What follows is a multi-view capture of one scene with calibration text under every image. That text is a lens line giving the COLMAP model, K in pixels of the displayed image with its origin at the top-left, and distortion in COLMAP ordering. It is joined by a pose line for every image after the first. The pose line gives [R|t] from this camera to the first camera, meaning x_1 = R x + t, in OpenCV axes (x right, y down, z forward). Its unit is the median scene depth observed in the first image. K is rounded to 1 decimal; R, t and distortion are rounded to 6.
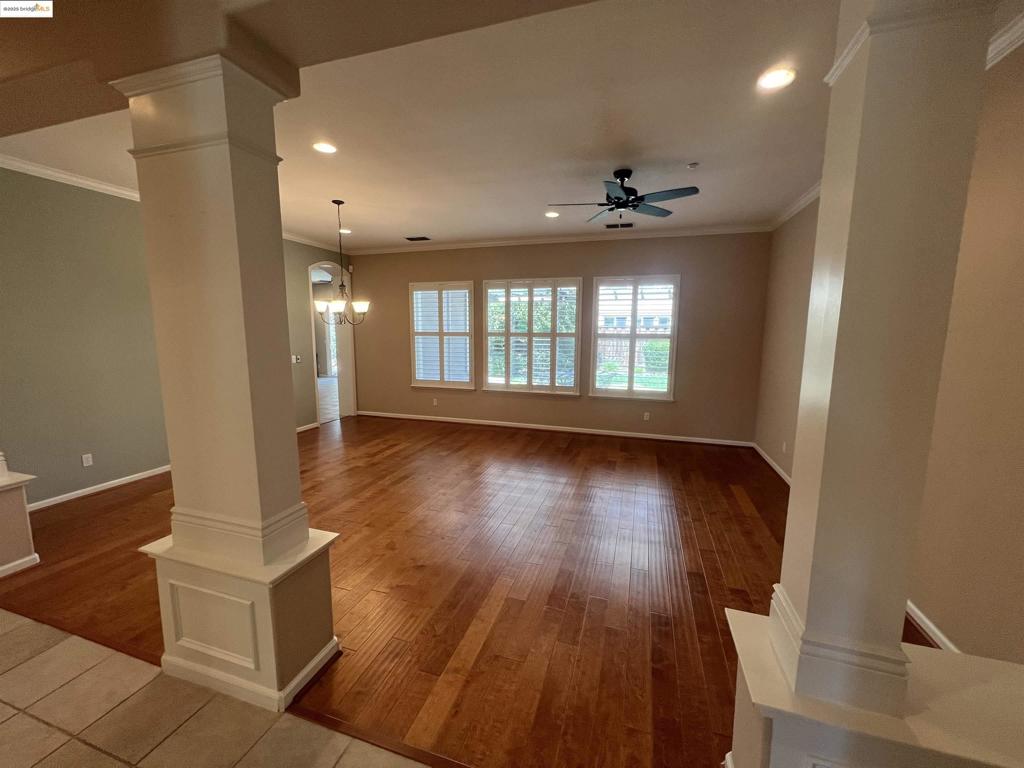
lens RADIAL K [[408.9, 0, 512.0], [0, 408.9, 384.0], [0, 0, 1]] dist [-0.001067, -0.000343]
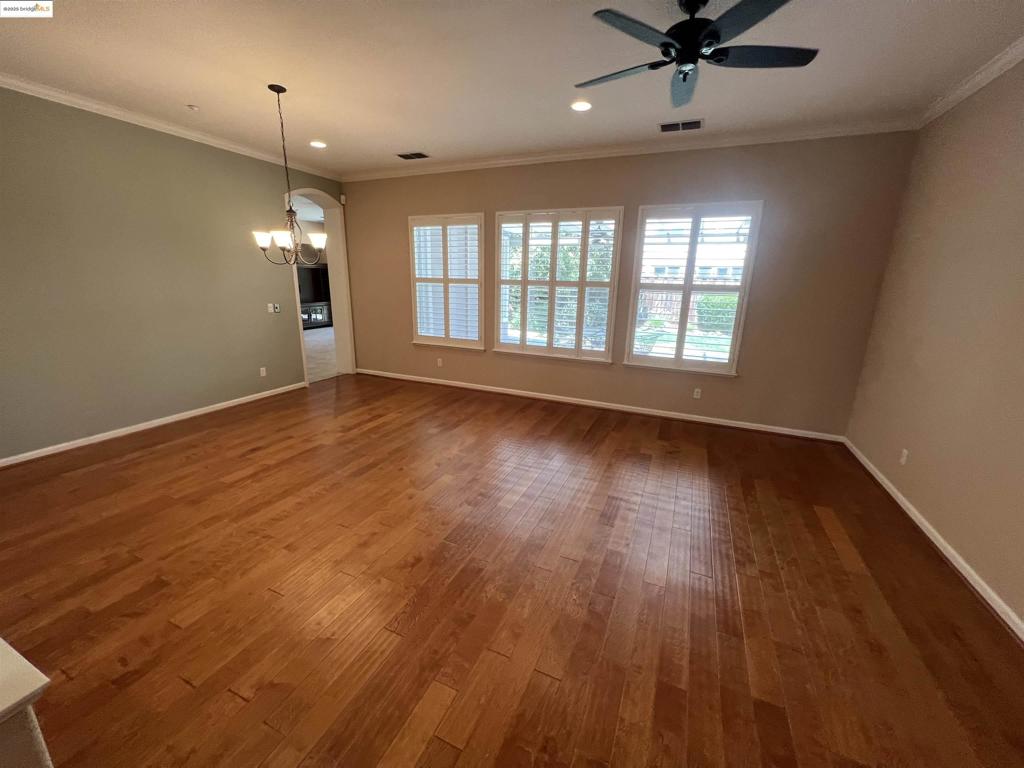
lens RADIAL K [[411.3, 0, 512.0], [0, 411.3, 384.0], [0, 0, 1]] dist [-0.000852, 0.000092]
pose [[0.994403, 0.041238, -0.097275, 0.054655], [-0.029505, 0.992443, 0.119108, -0.020989], [0.101452, -0.115571, 0.988105, 0.195023]]
